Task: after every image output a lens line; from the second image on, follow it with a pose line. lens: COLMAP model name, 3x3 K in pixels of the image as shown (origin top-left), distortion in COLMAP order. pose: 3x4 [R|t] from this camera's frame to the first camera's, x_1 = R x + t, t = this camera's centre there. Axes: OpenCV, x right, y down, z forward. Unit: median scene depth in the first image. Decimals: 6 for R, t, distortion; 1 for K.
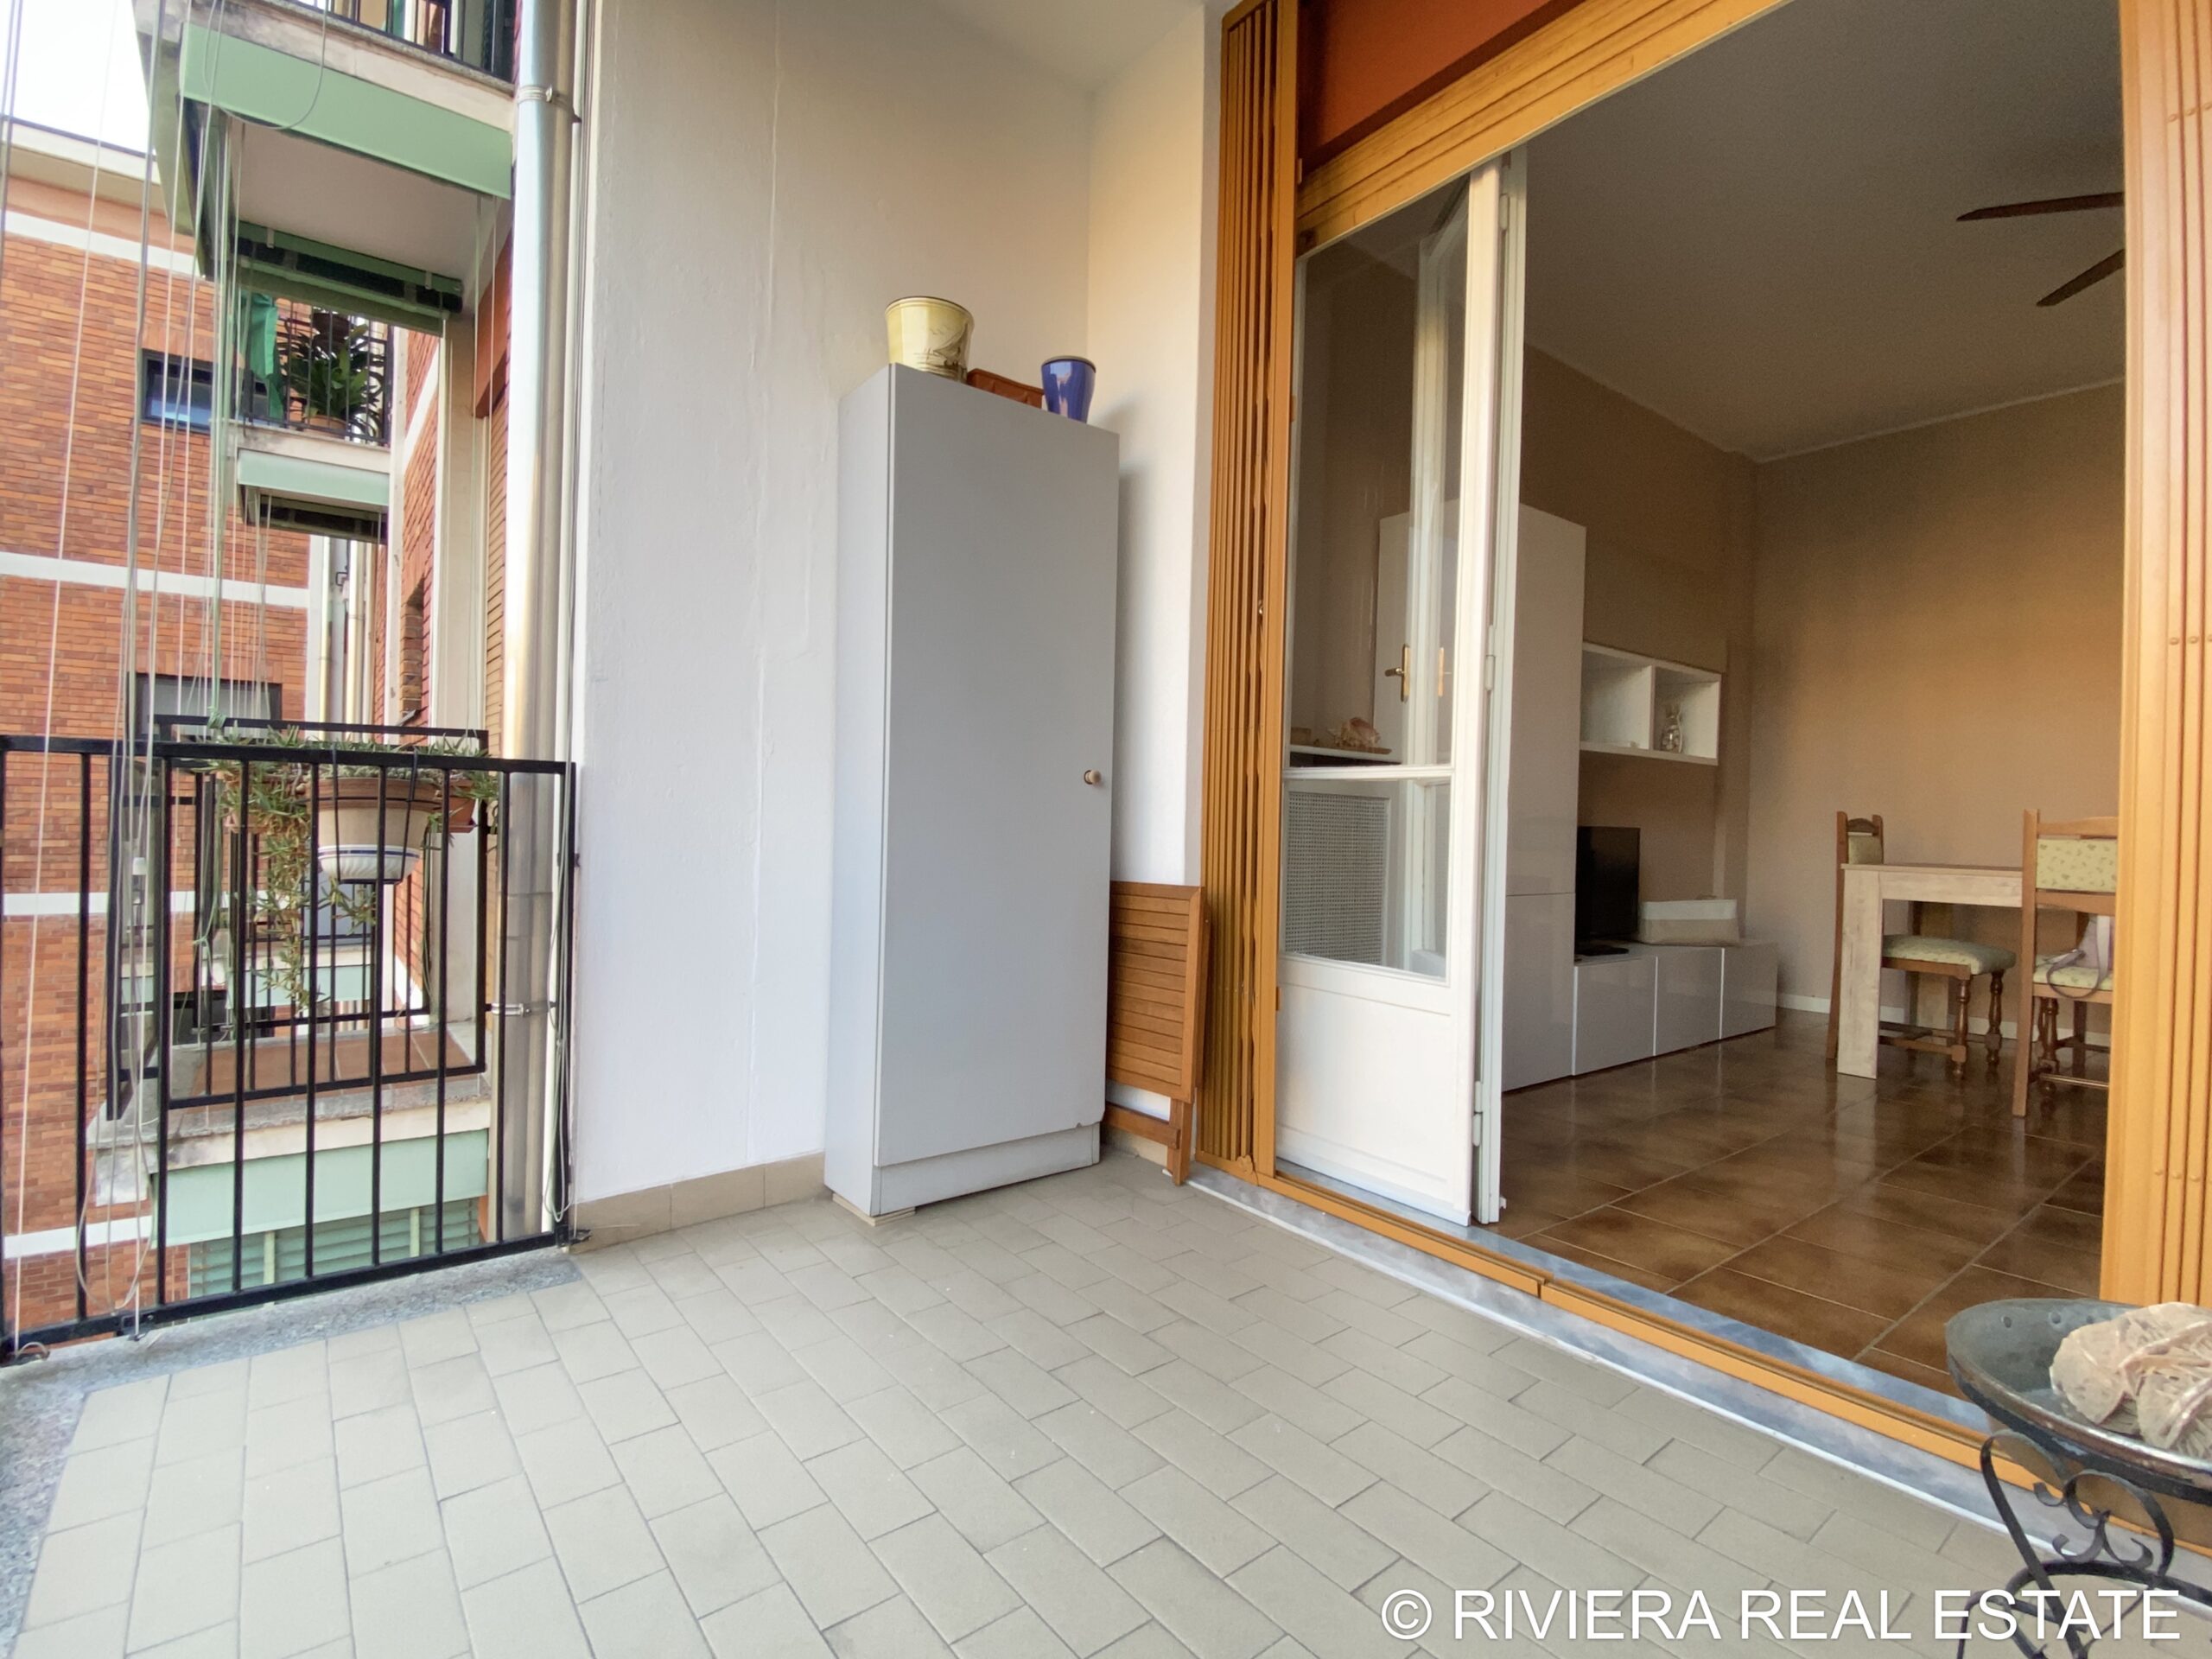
lens RADIAL K [[1061.4, 0, 1108.9], [0, 1061.4, 818.3], [0, 0, 1]] dist [-0.002352, -0.000946]
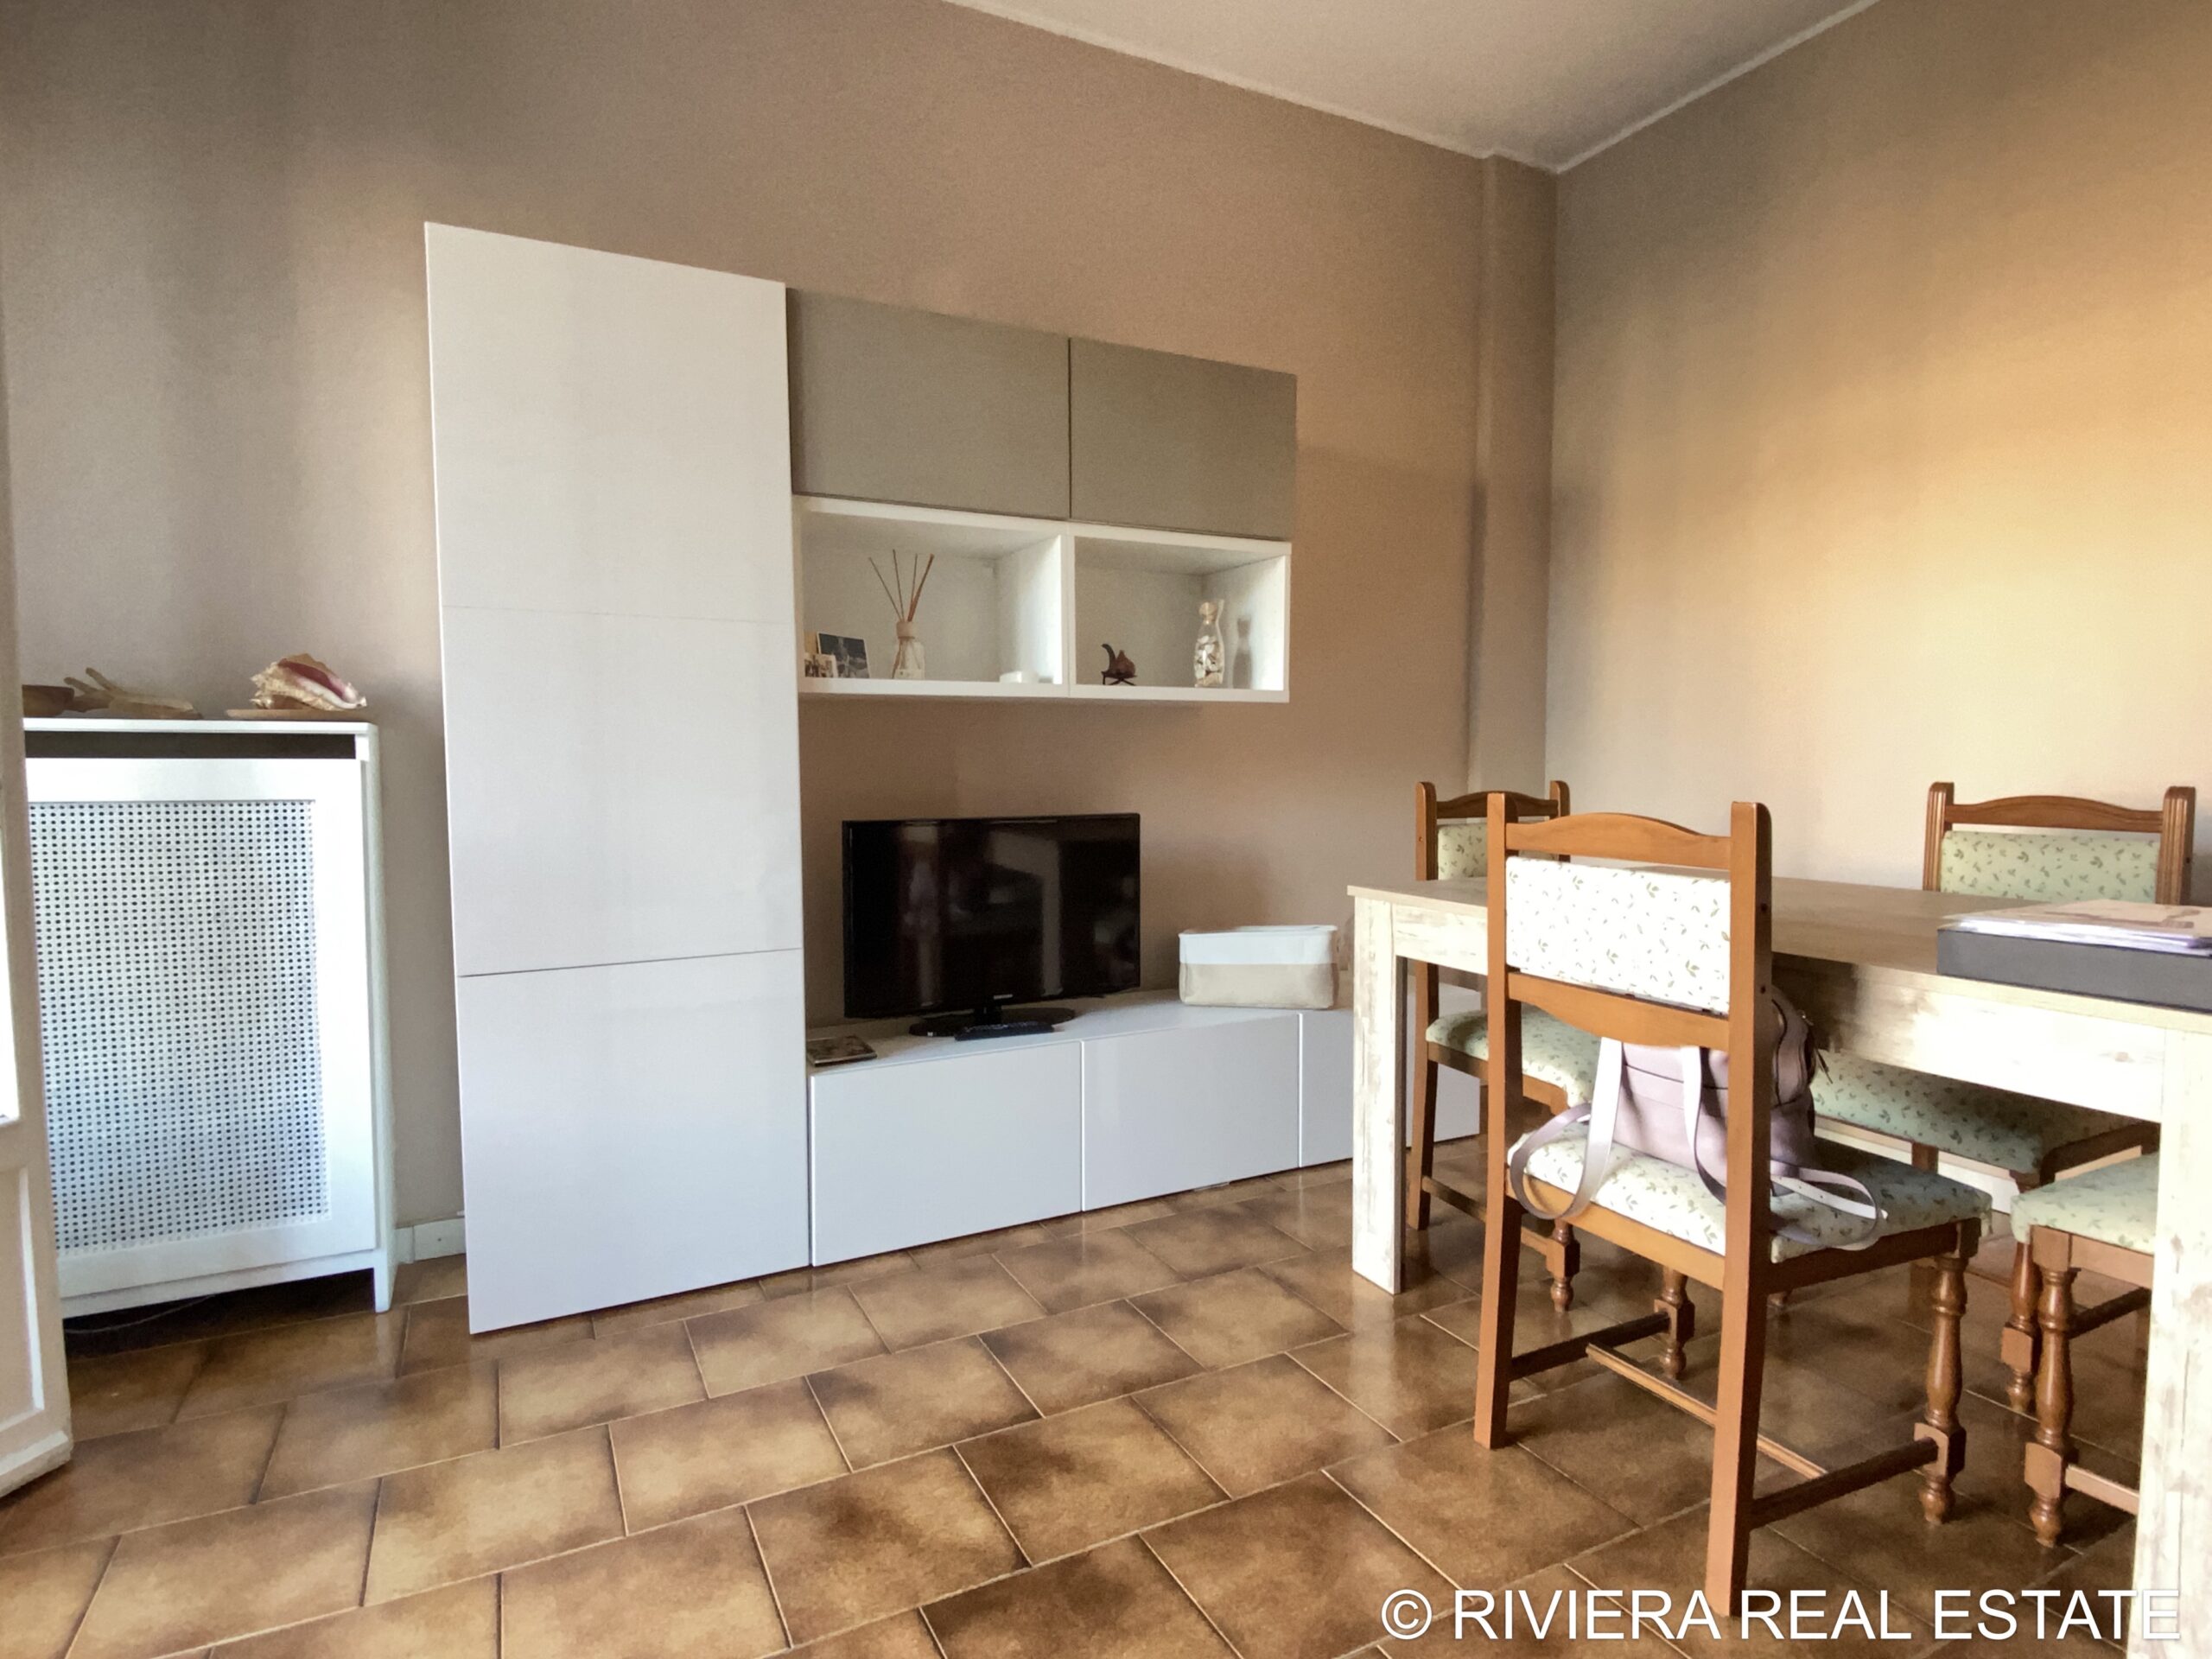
lens RADIAL K [[1177.5, 0, 1097.2], [0, 1177.5, 818.7], [0, 0, 1]] dist [0.051286, -0.046029]
pose [[0.980006, -0.023471, -0.197580, 0.665467], [0.034856, 0.997914, 0.054343, -0.027564], [0.195893, -0.060144, 0.978779, 0.378940]]
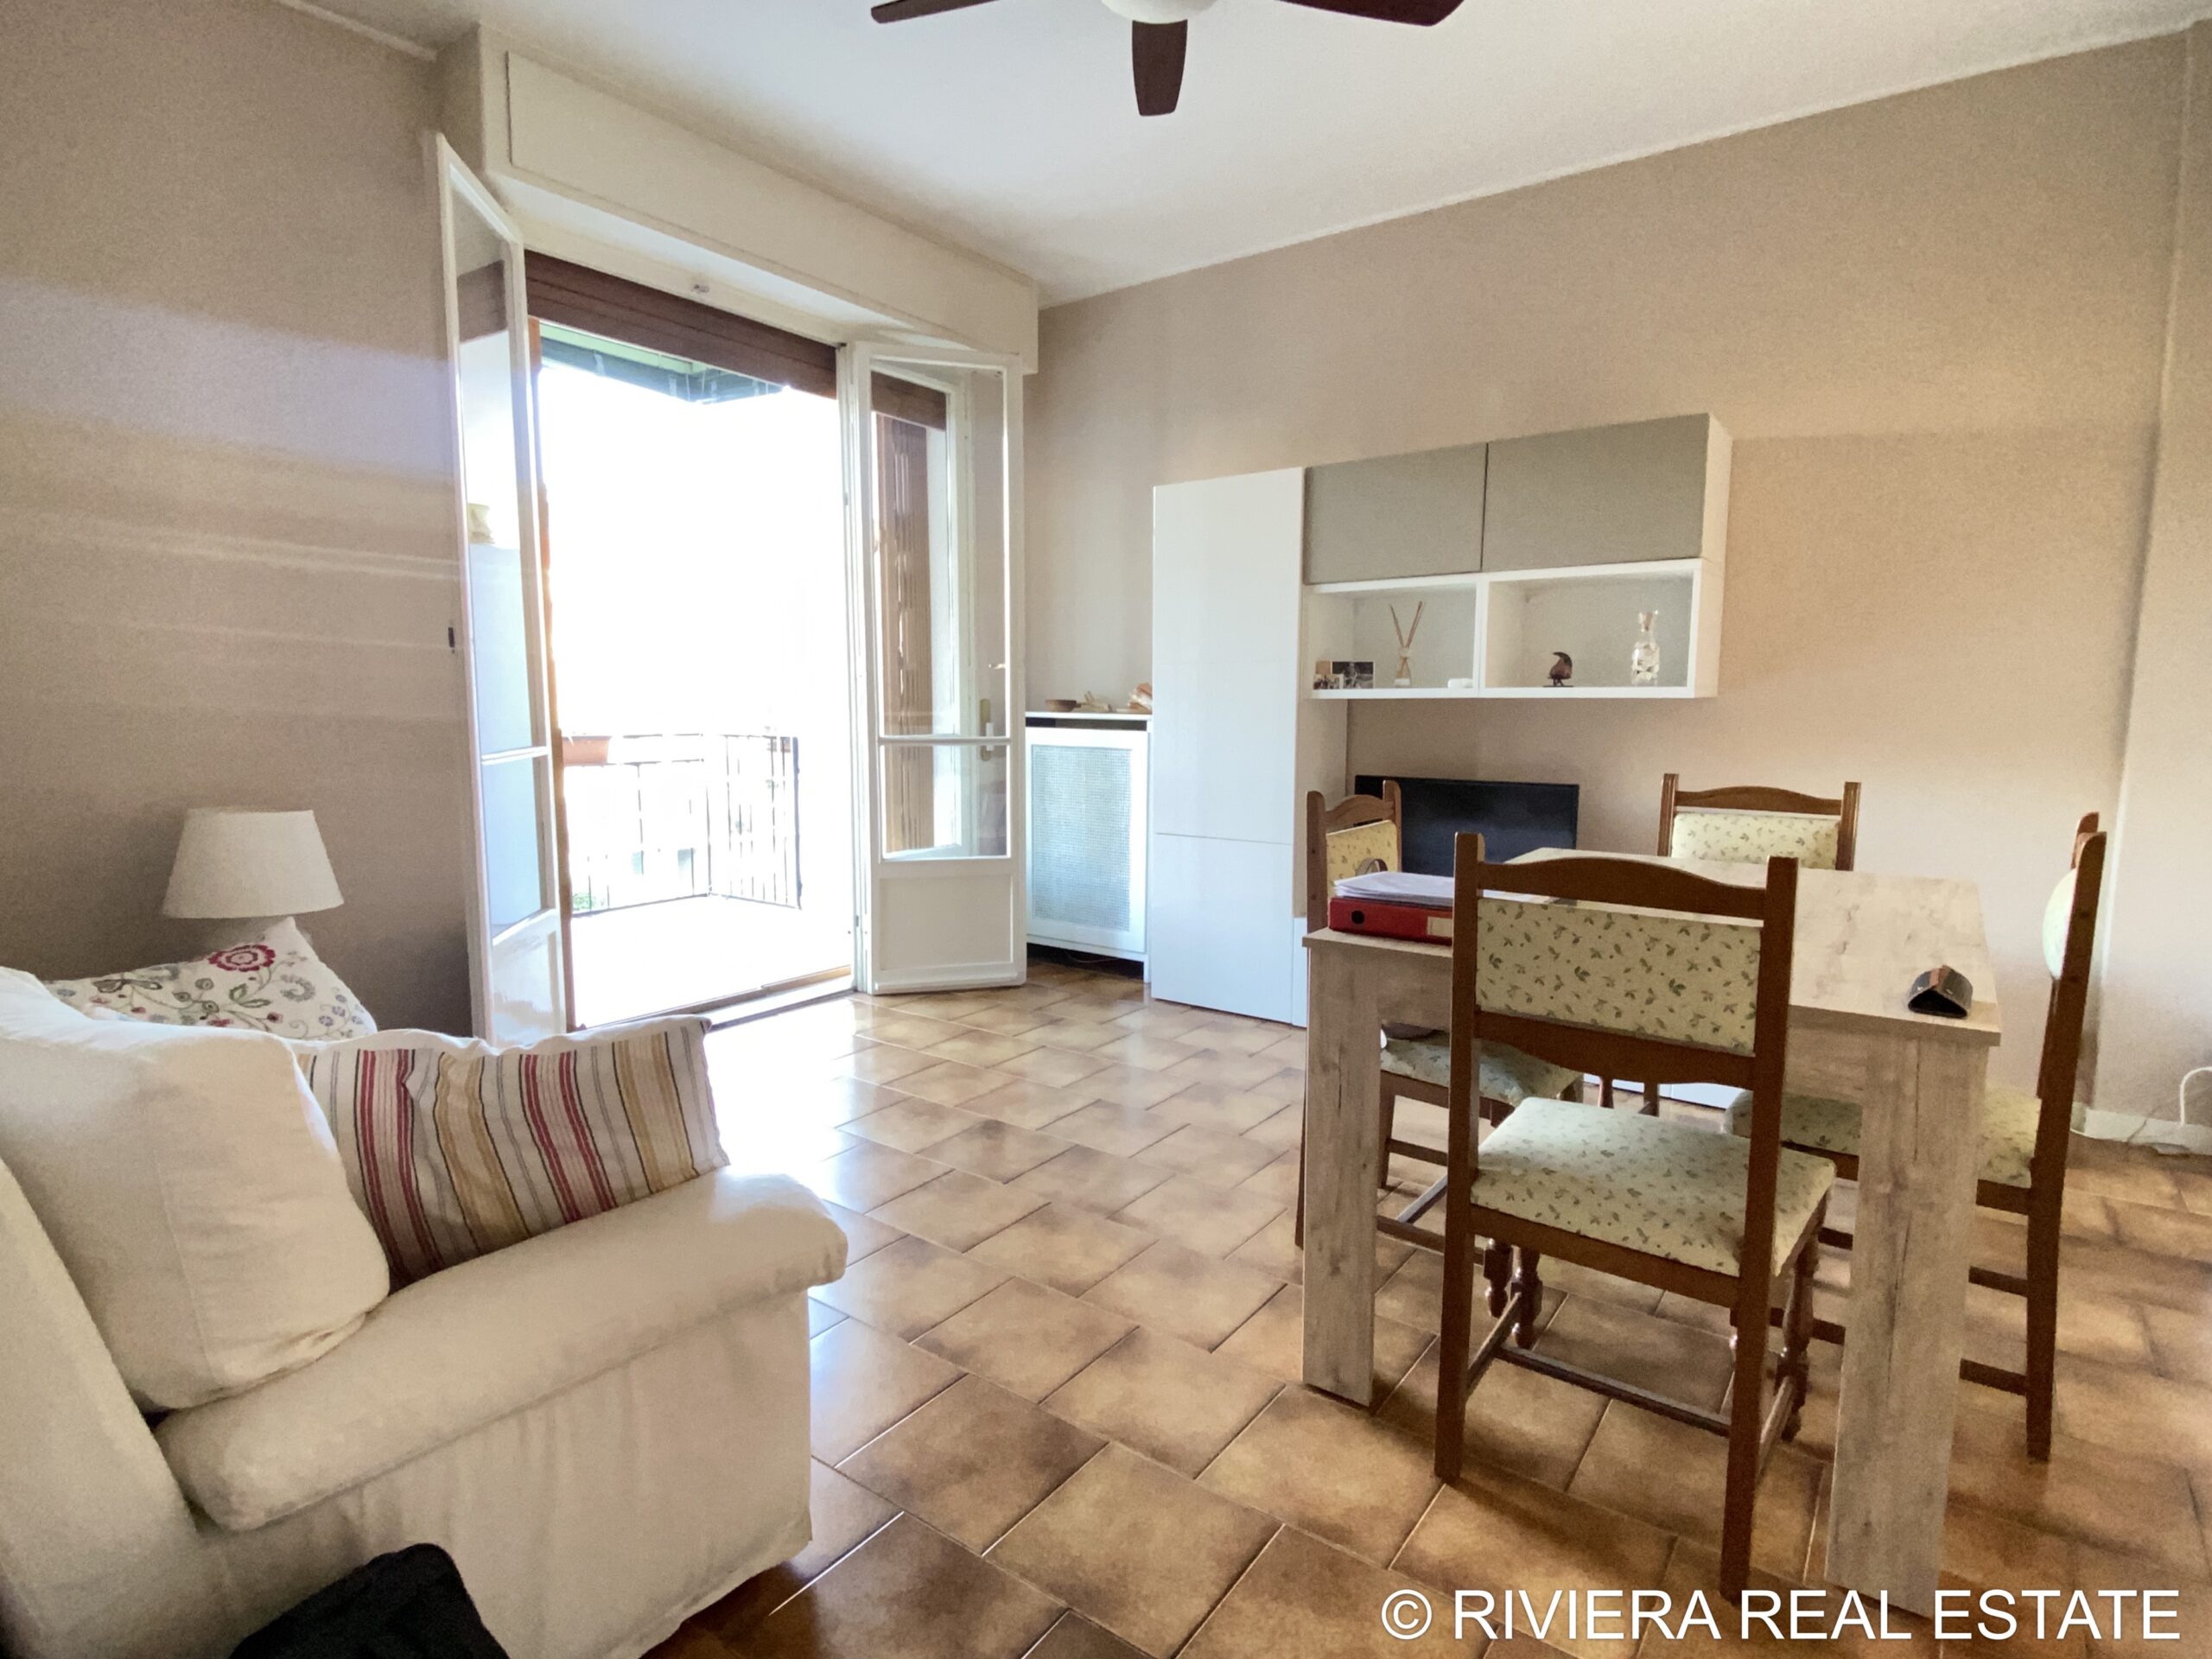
lens RADIAL K [[1143.5, 0, 1107.1], [0, 1143.5, 833.8], [0, 0, 1]] dist [0.047903, -0.034306]
pose [[0.274376, 0.083060, -0.958029, 1.312885], [0.011844, 0.995895, 0.089735, -0.038247], [0.961550, -0.035968, 0.272266, 0.490961]]
